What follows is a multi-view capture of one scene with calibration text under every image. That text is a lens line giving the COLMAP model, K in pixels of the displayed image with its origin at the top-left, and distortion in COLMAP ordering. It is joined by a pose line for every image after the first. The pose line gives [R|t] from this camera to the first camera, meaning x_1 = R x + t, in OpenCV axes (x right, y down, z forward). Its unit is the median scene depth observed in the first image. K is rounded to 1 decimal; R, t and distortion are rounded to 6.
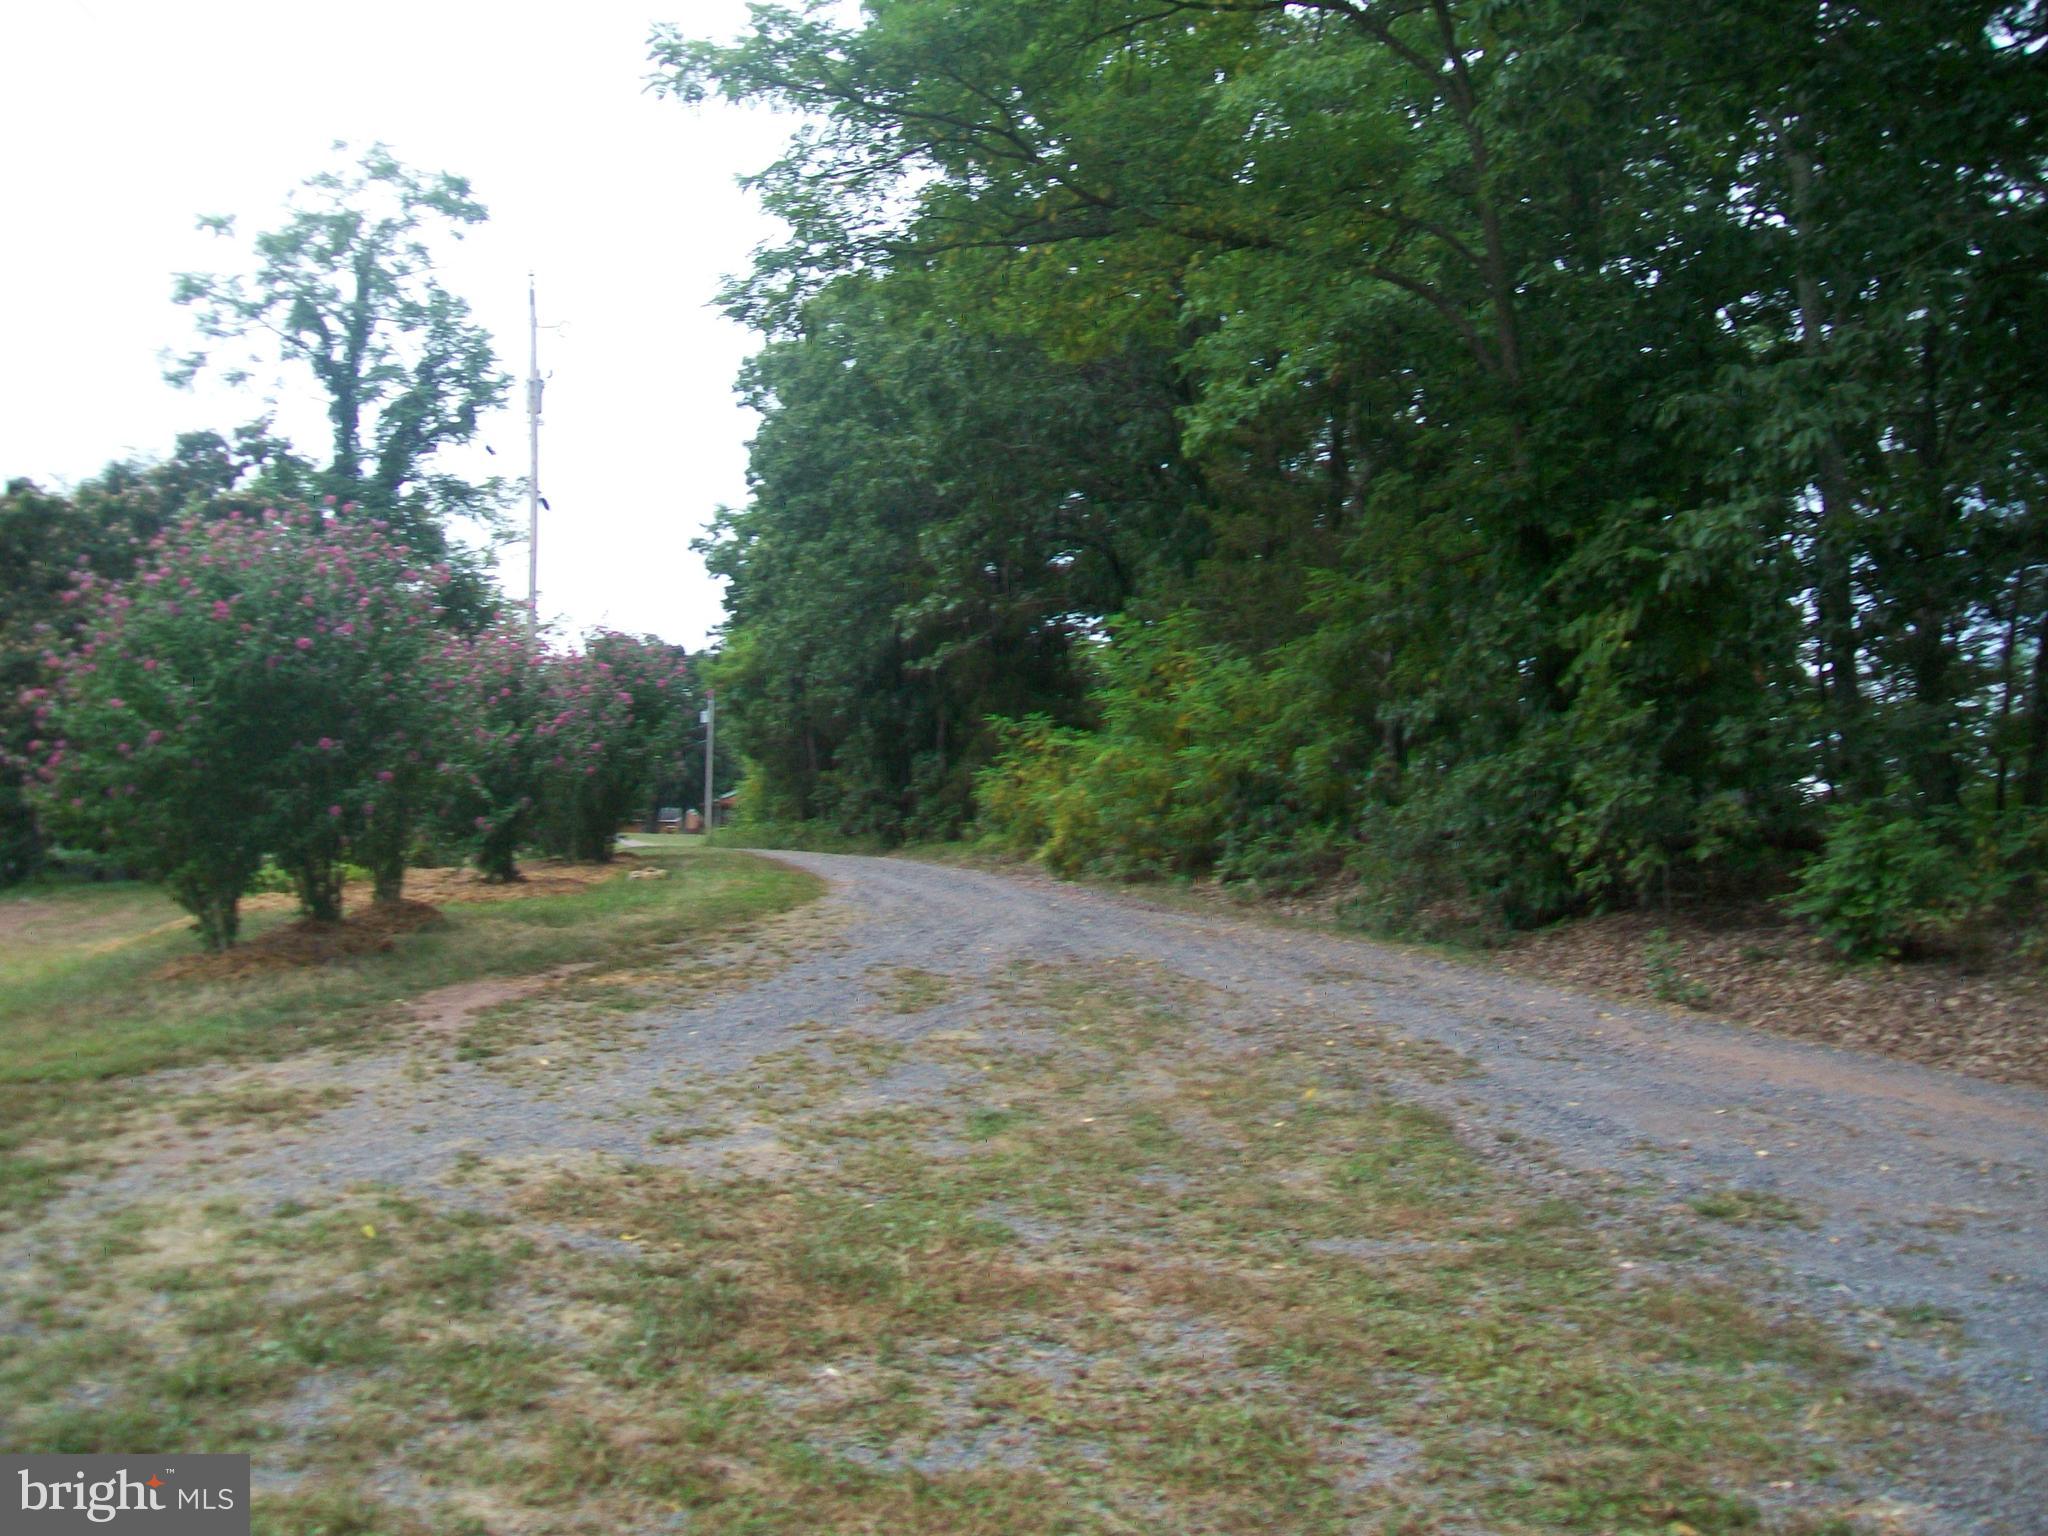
lens RADIAL K [[1996.8, 0, 1025.8], [0, 1996.8, 760.4], [0, 0, 1]] dist [-0.127965, 0.000000]
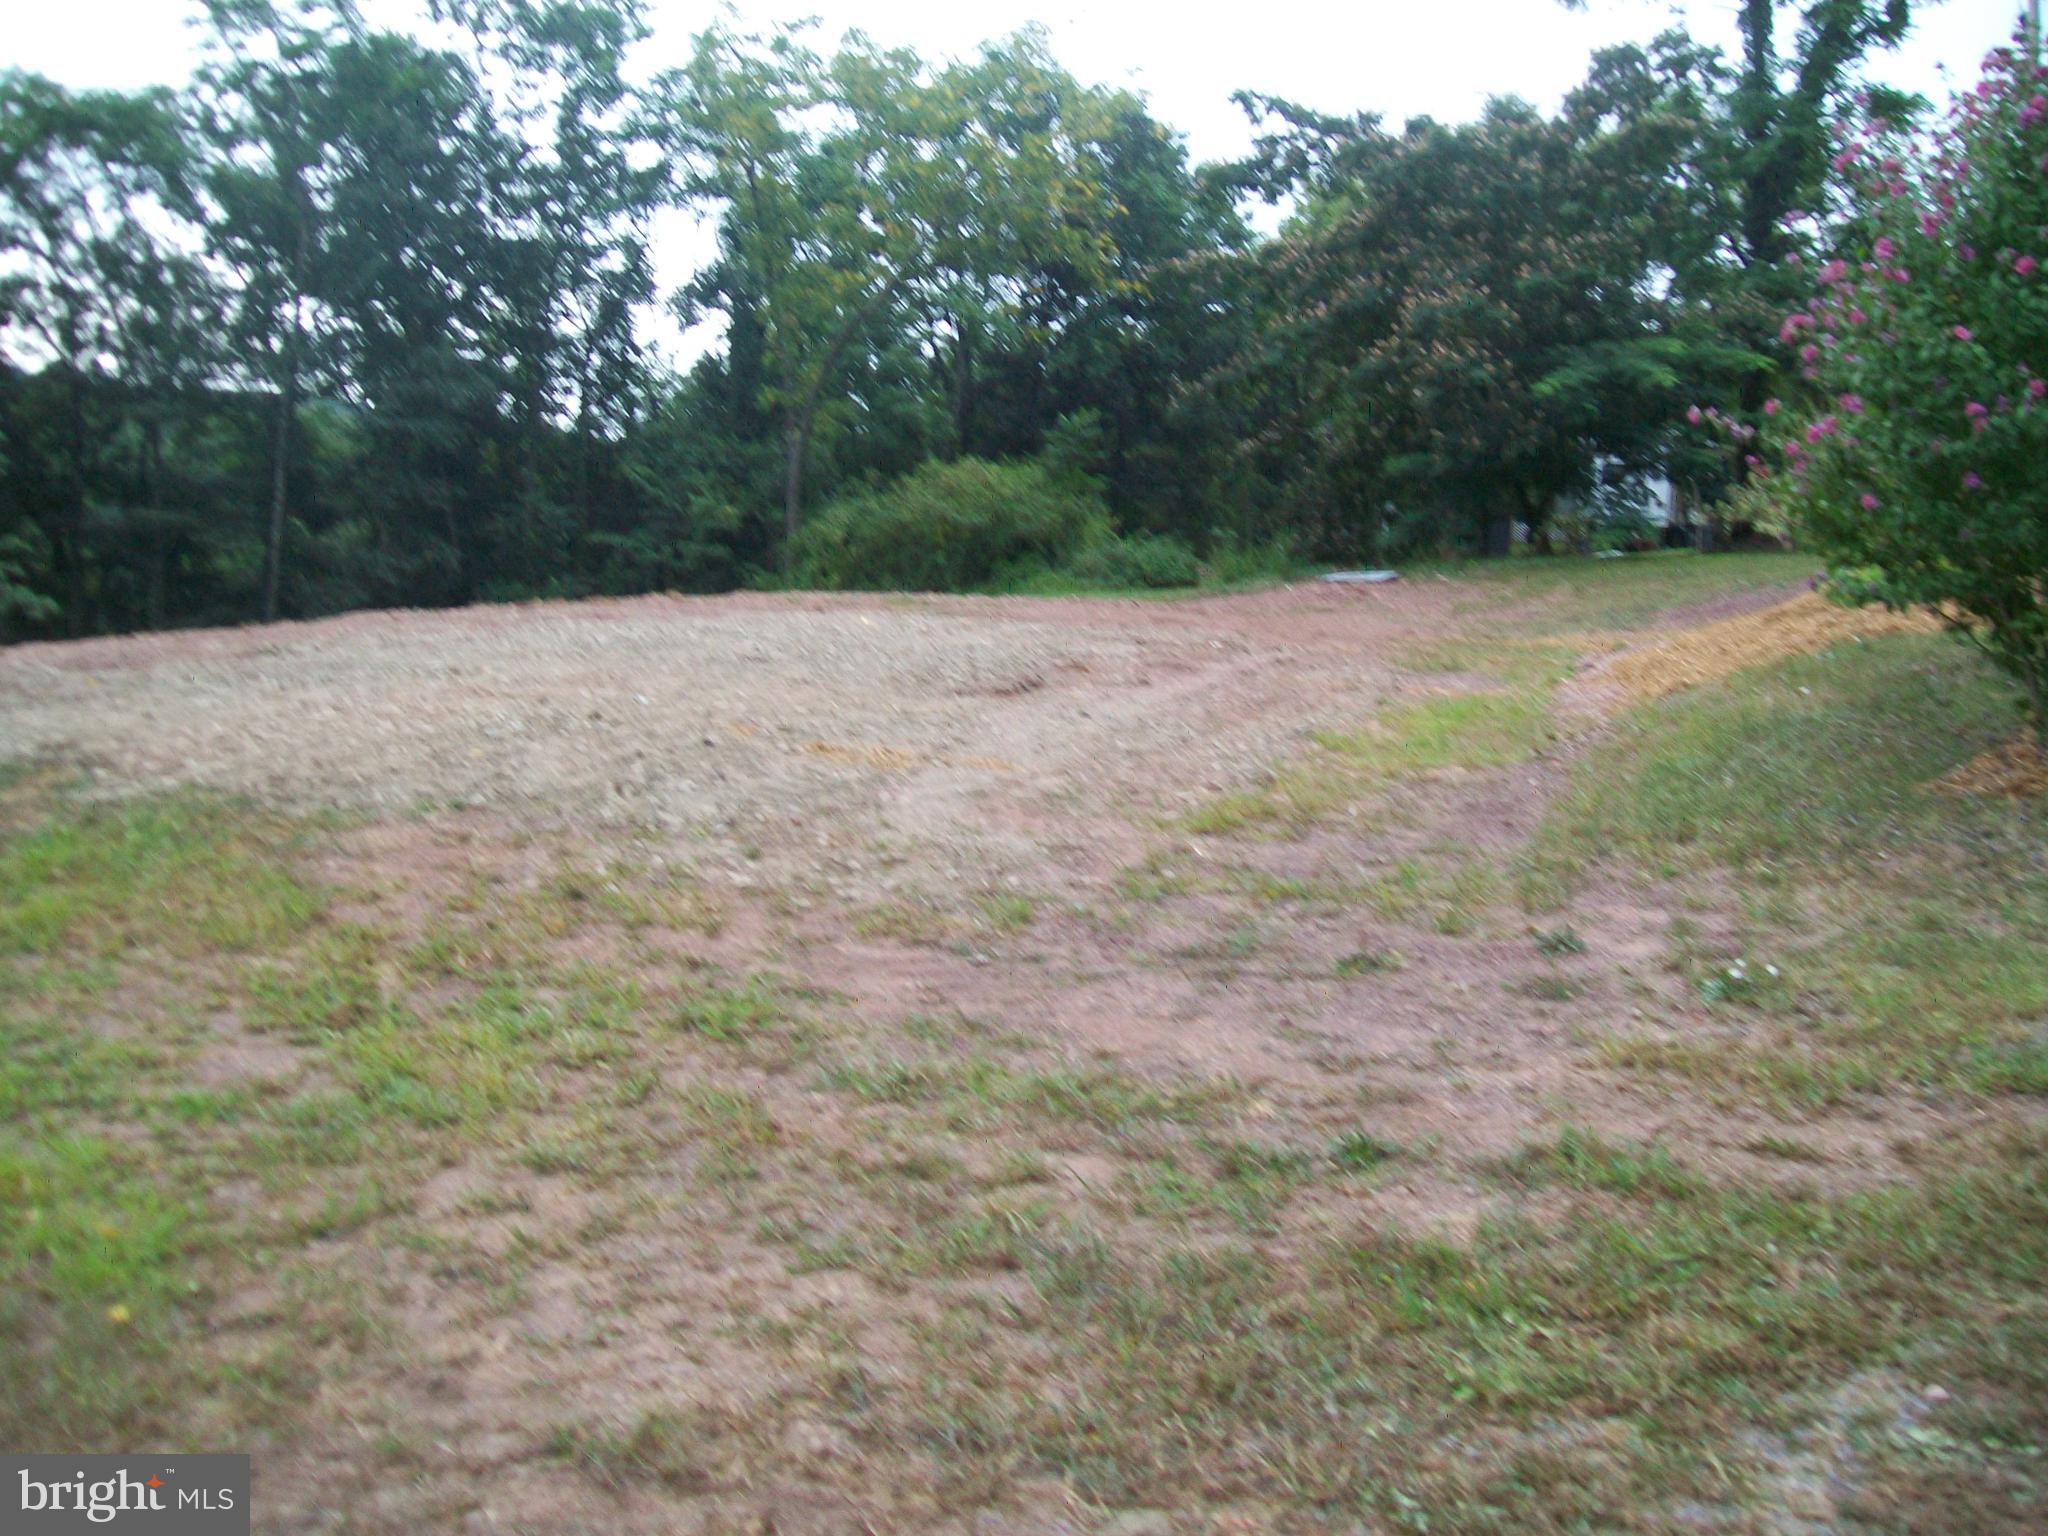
lens RADIAL K [[1996.8, 0, 1034.9], [0, 1996.8, 769.0], [0, 0, 1]] dist [-0.127965, 0.000000]
pose [[0.812155, 0.078828, -0.578092, -0.115265], [0.023558, 0.985592, 0.167490, -0.000369], [0.582966, -0.149646, 0.798597, 0.107563]]
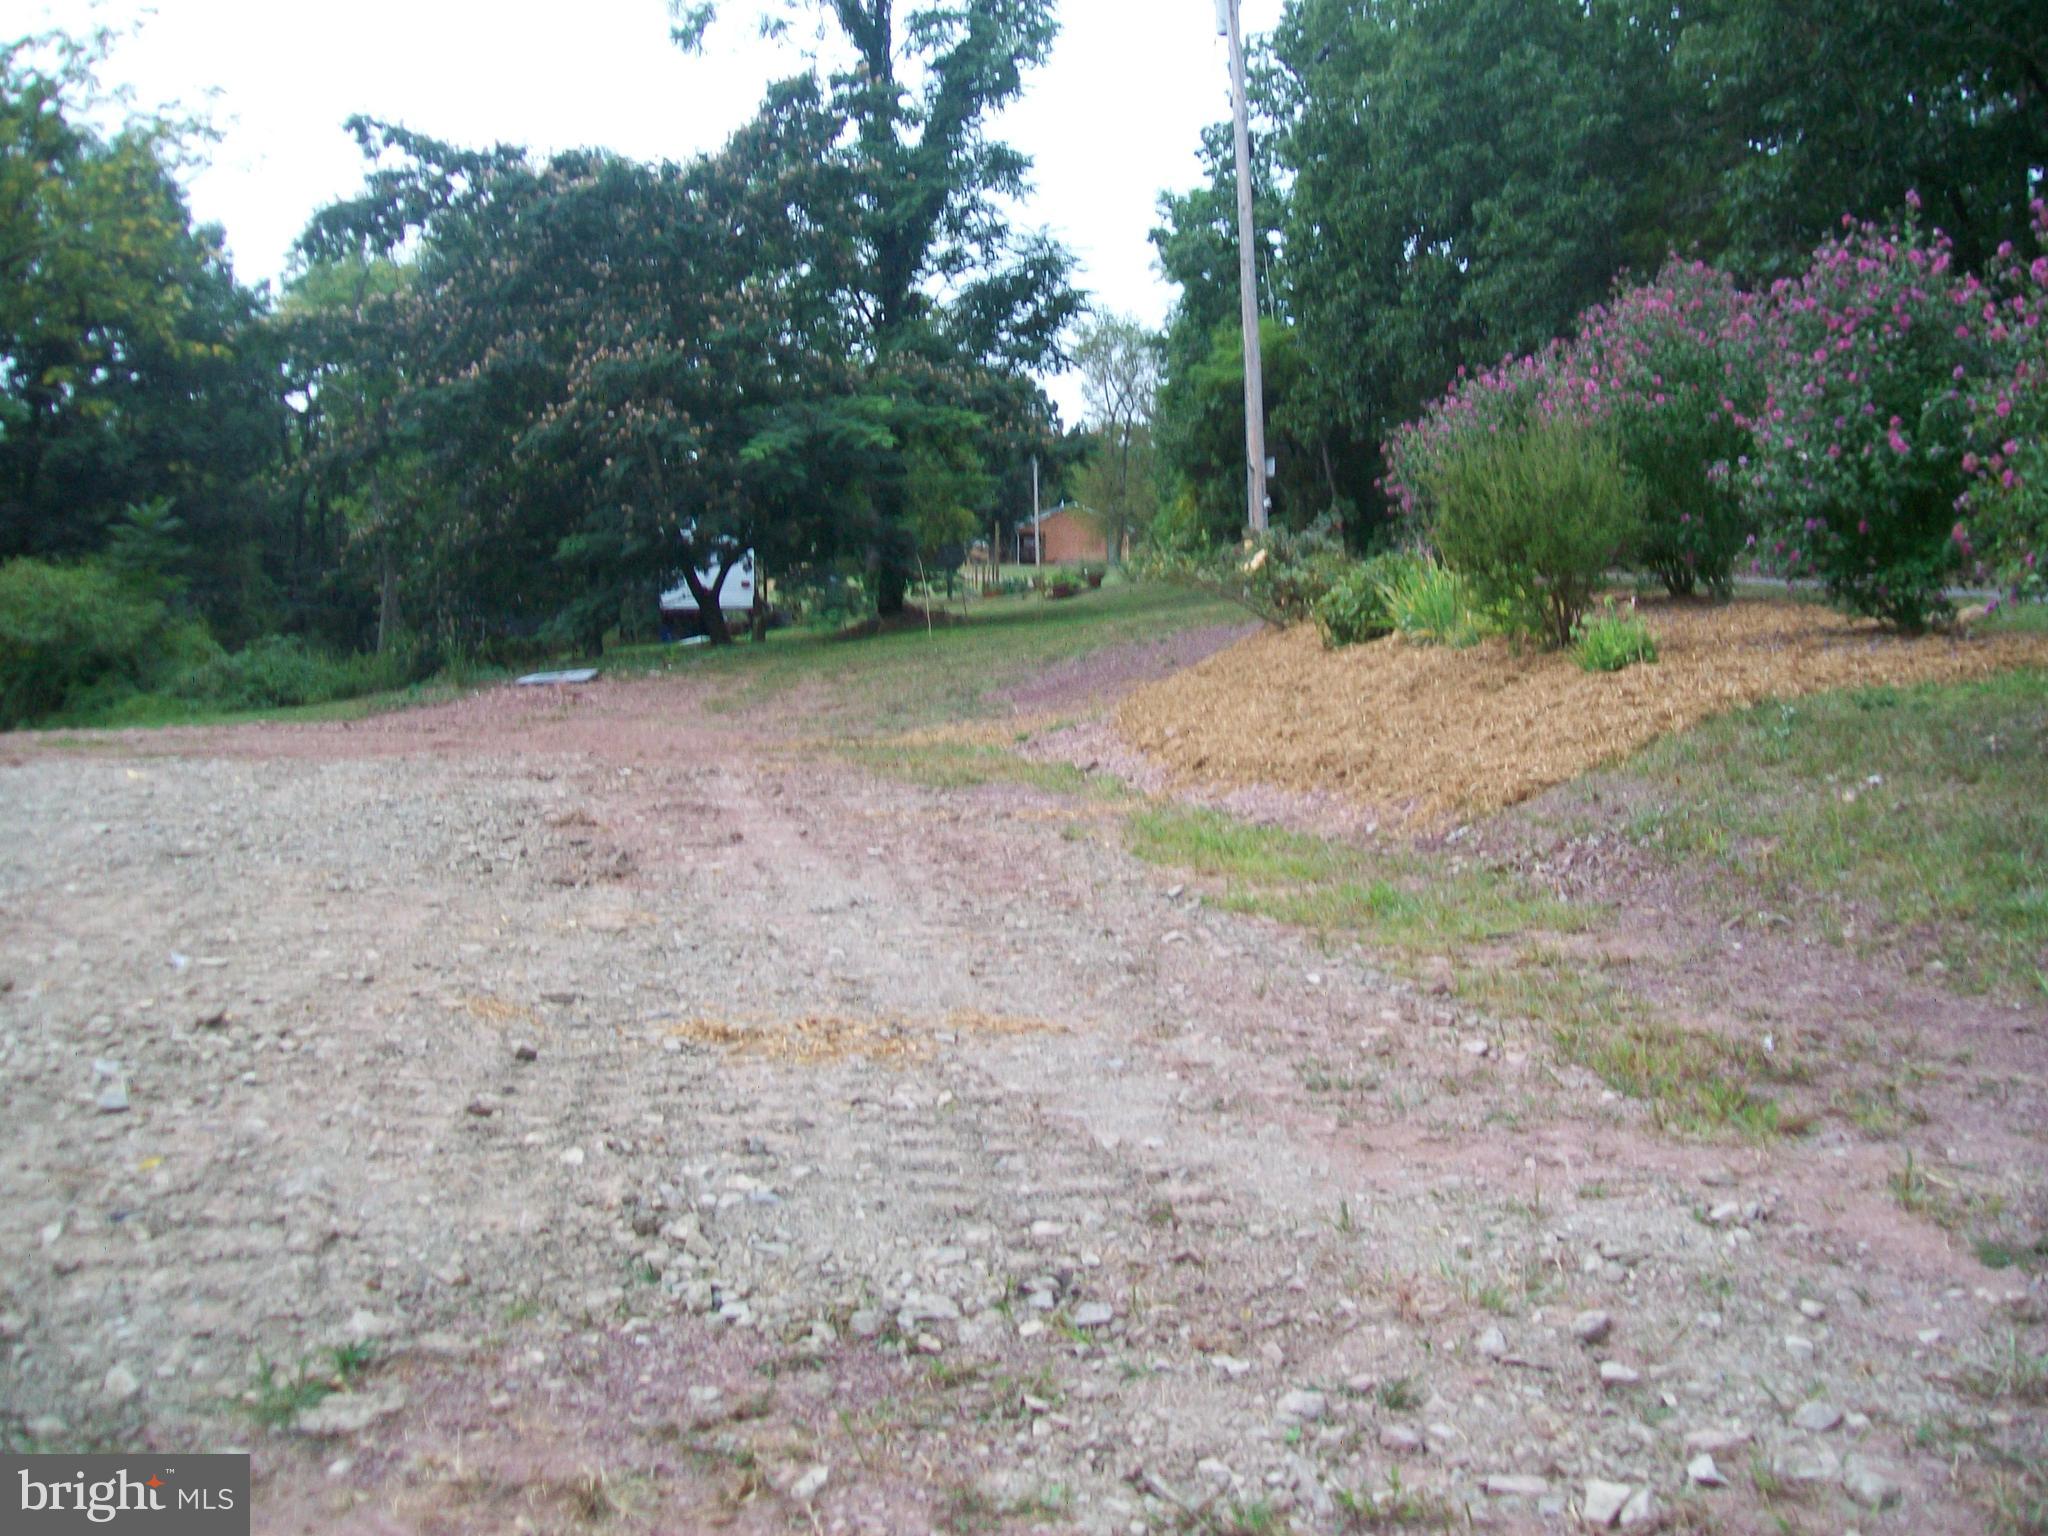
lens RADIAL K [[1996.8, 0, 1021.7], [0, 1996.8, 781.0], [0, 0, 1]] dist [-0.127965, 0.000000]
pose [[0.992372, -0.020744, -0.121521, -0.257145], [0.038614, 0.988442, 0.146597, 0.001991], [0.117076, -0.150171, 0.981704, 0.187640]]
